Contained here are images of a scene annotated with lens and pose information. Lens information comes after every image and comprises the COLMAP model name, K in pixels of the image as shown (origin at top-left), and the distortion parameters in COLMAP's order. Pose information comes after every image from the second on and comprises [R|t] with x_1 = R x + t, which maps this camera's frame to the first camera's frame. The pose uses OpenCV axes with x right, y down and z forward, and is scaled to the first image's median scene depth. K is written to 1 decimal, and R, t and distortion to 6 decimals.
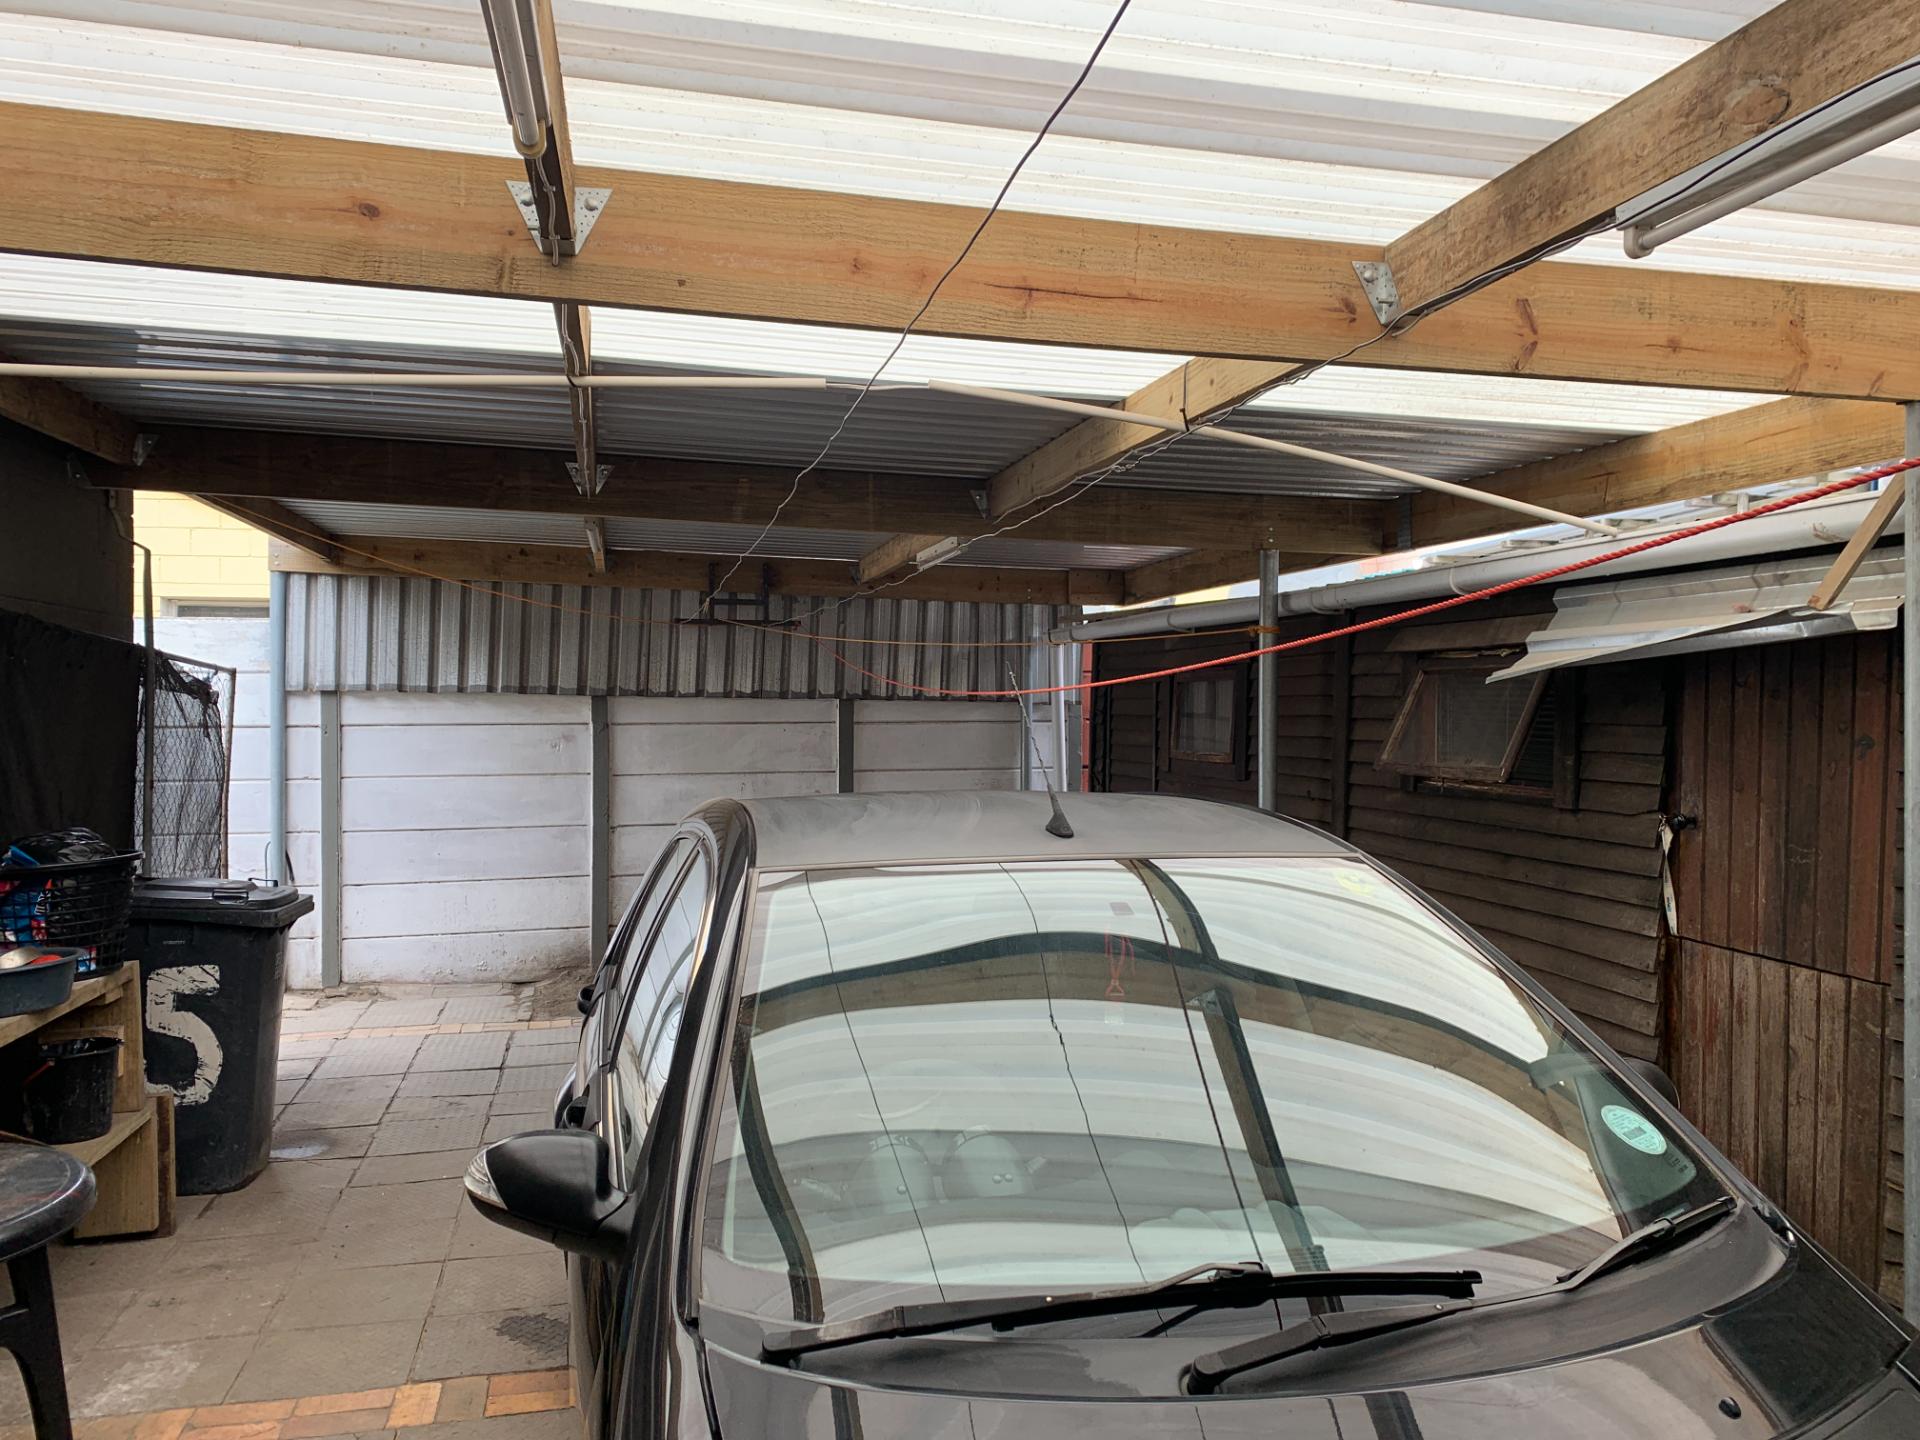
lens RADIAL K [[1467.3, 0, 967.9], [0, 1467.3, 703.2], [0, 0, 1]] dist [0.043323, -0.035458]
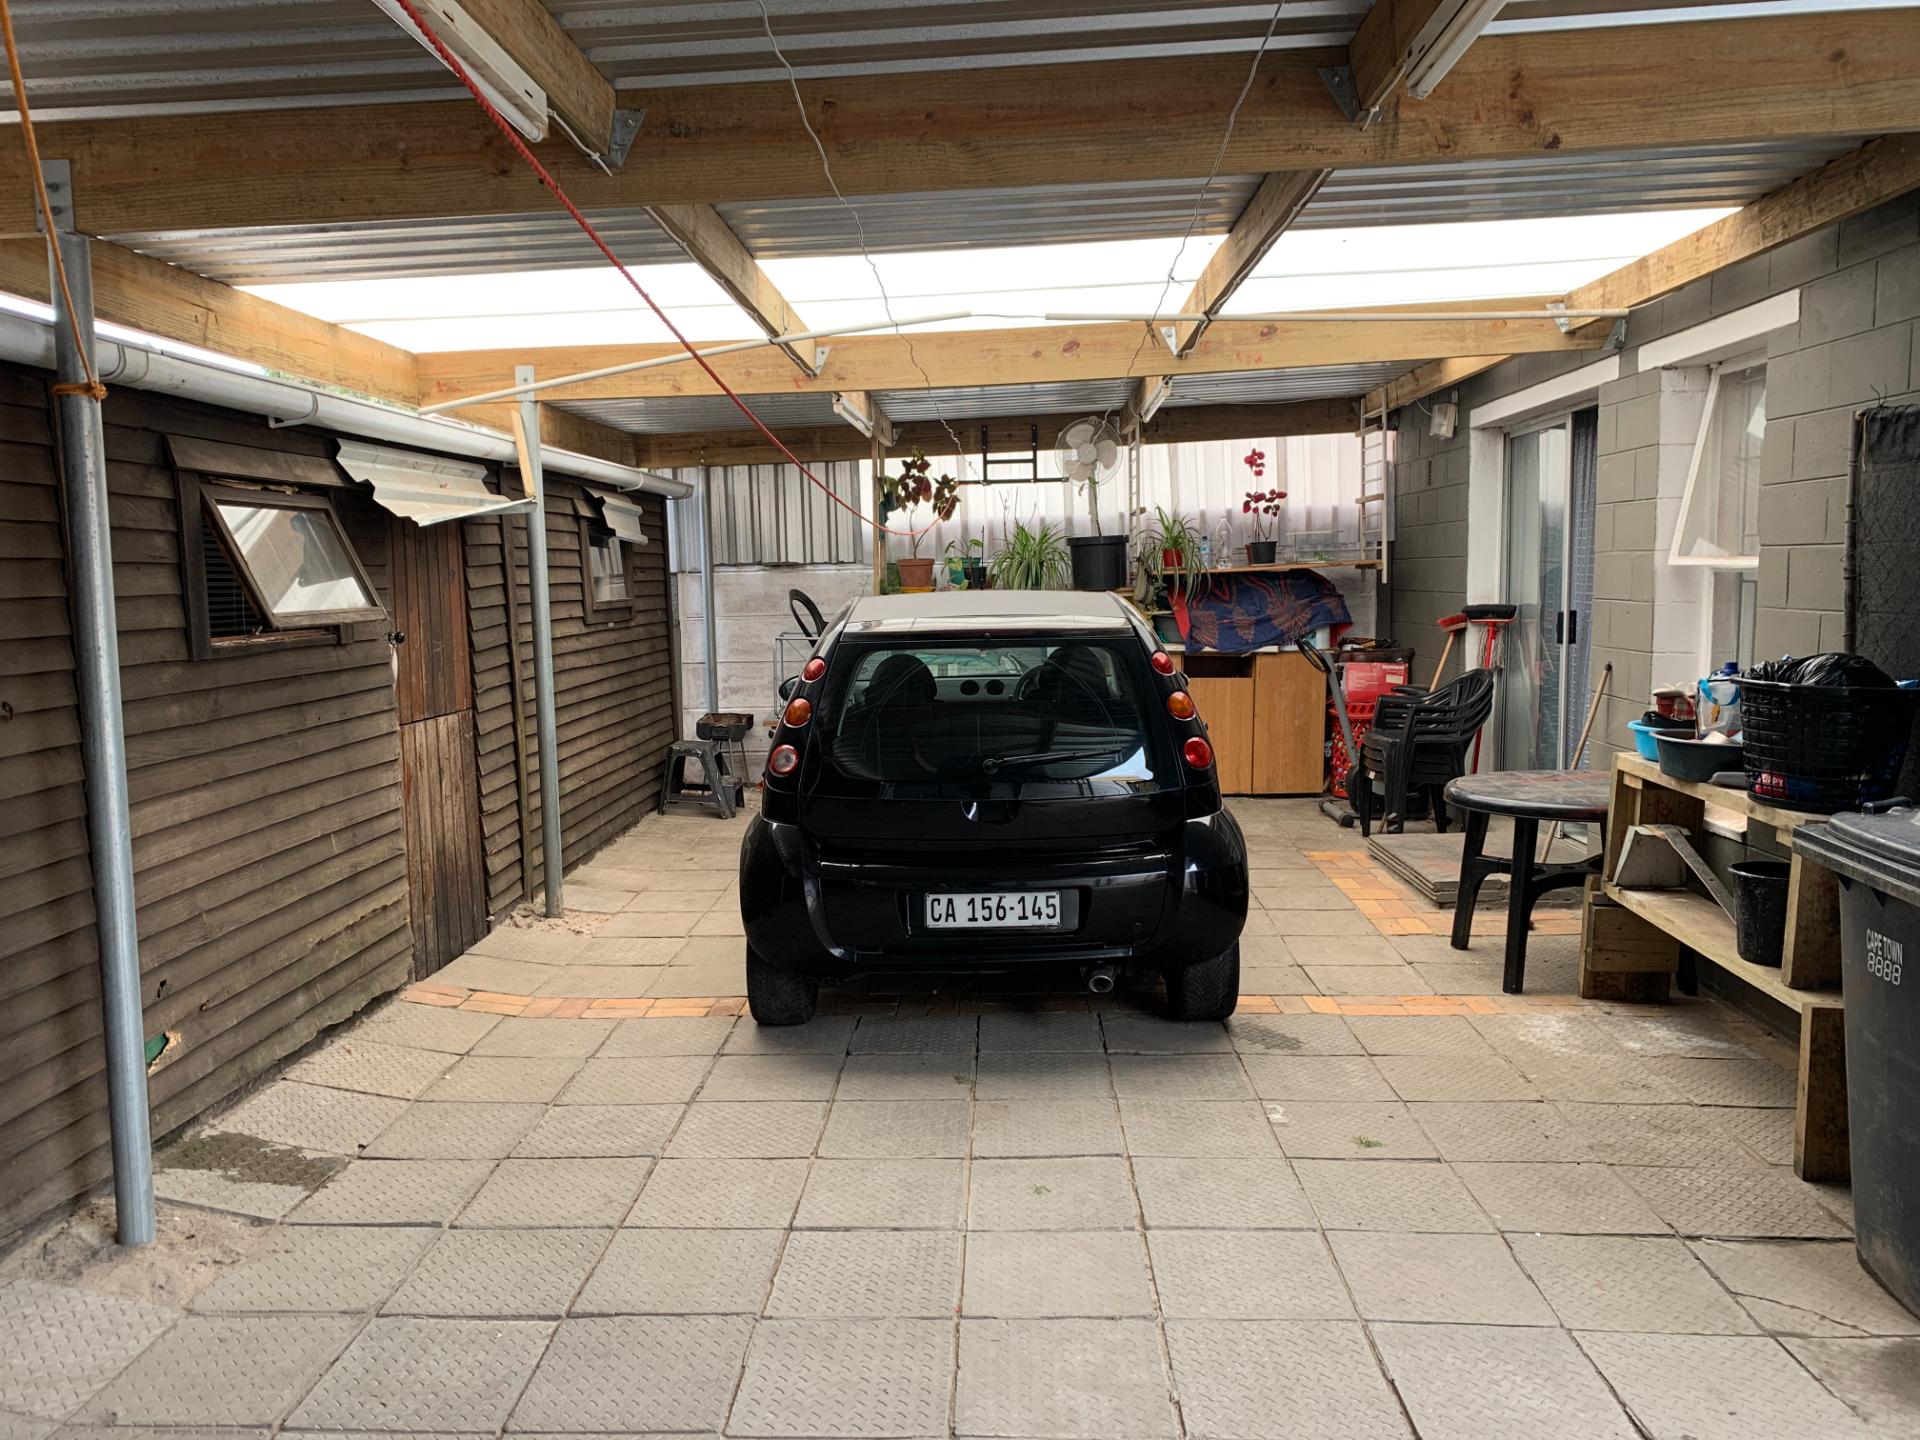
lens RADIAL K [[1467.3, 0, 954.4], [0, 1467.3, 721.2], [0, 0, 1]] dist [0.043323, -0.035458]
pose [[-0.960559, -0.012432, 0.277797, -0.172699], [0.016633, 0.994643, 0.102025, 0.012736], [-0.277577, 0.102622, -0.955207, 1.014855]]
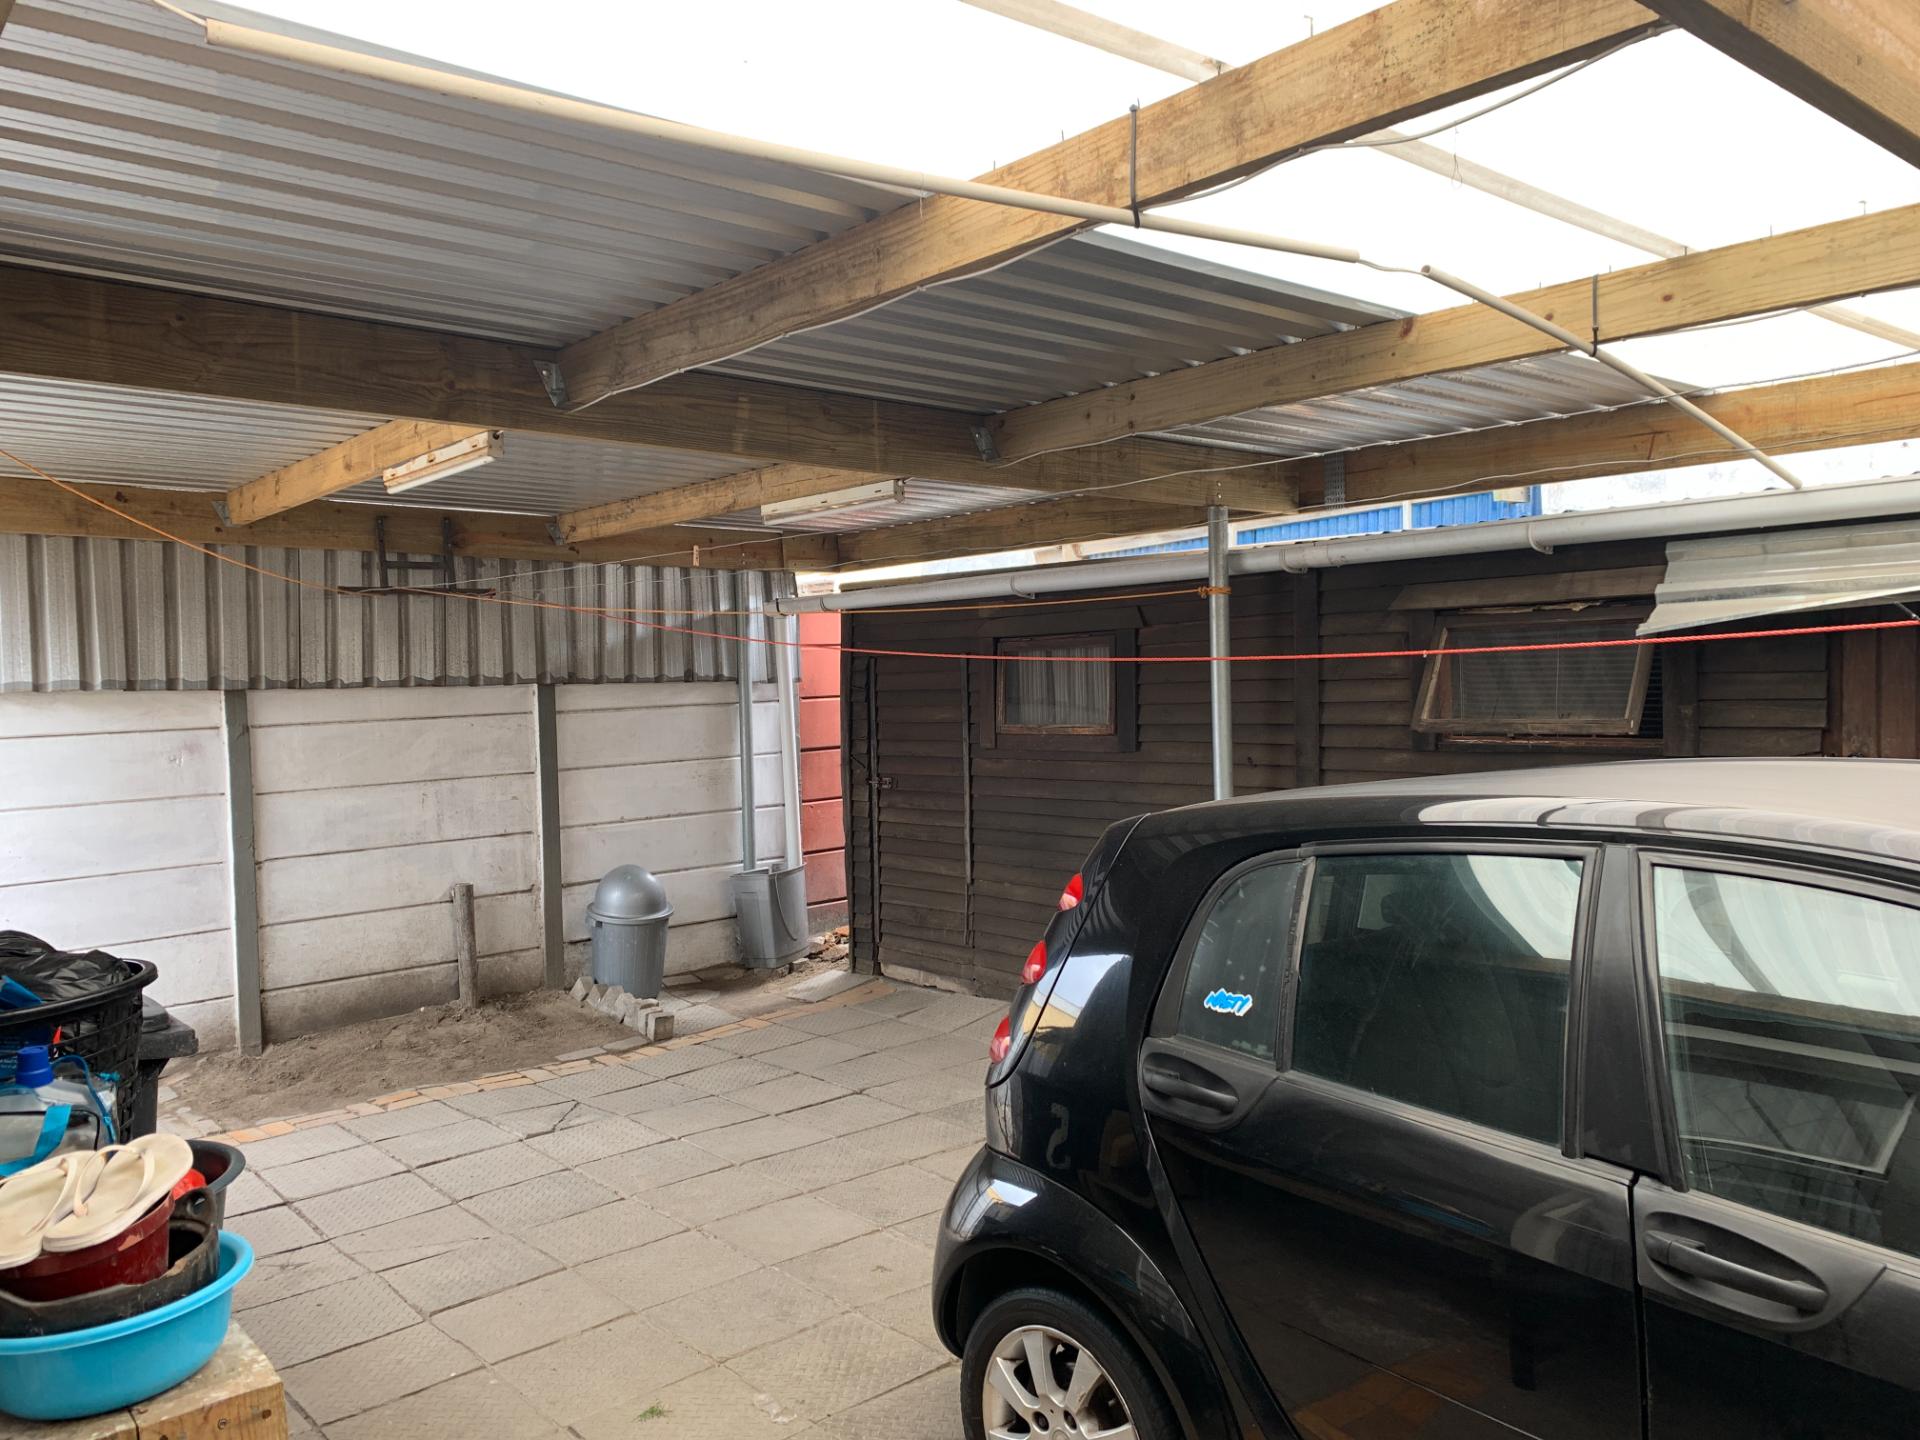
lens RADIAL K [[1467.3, 0, 959.5], [0, 1467.3, 709.4], [0, 0, 1]] dist [0.043323, -0.035458]
pose [[0.894208, -0.041153, 0.445756, -0.265748], [0.033031, 0.999117, 0.025977, -0.002499], [-0.446431, -0.008505, 0.894778, 0.162159]]
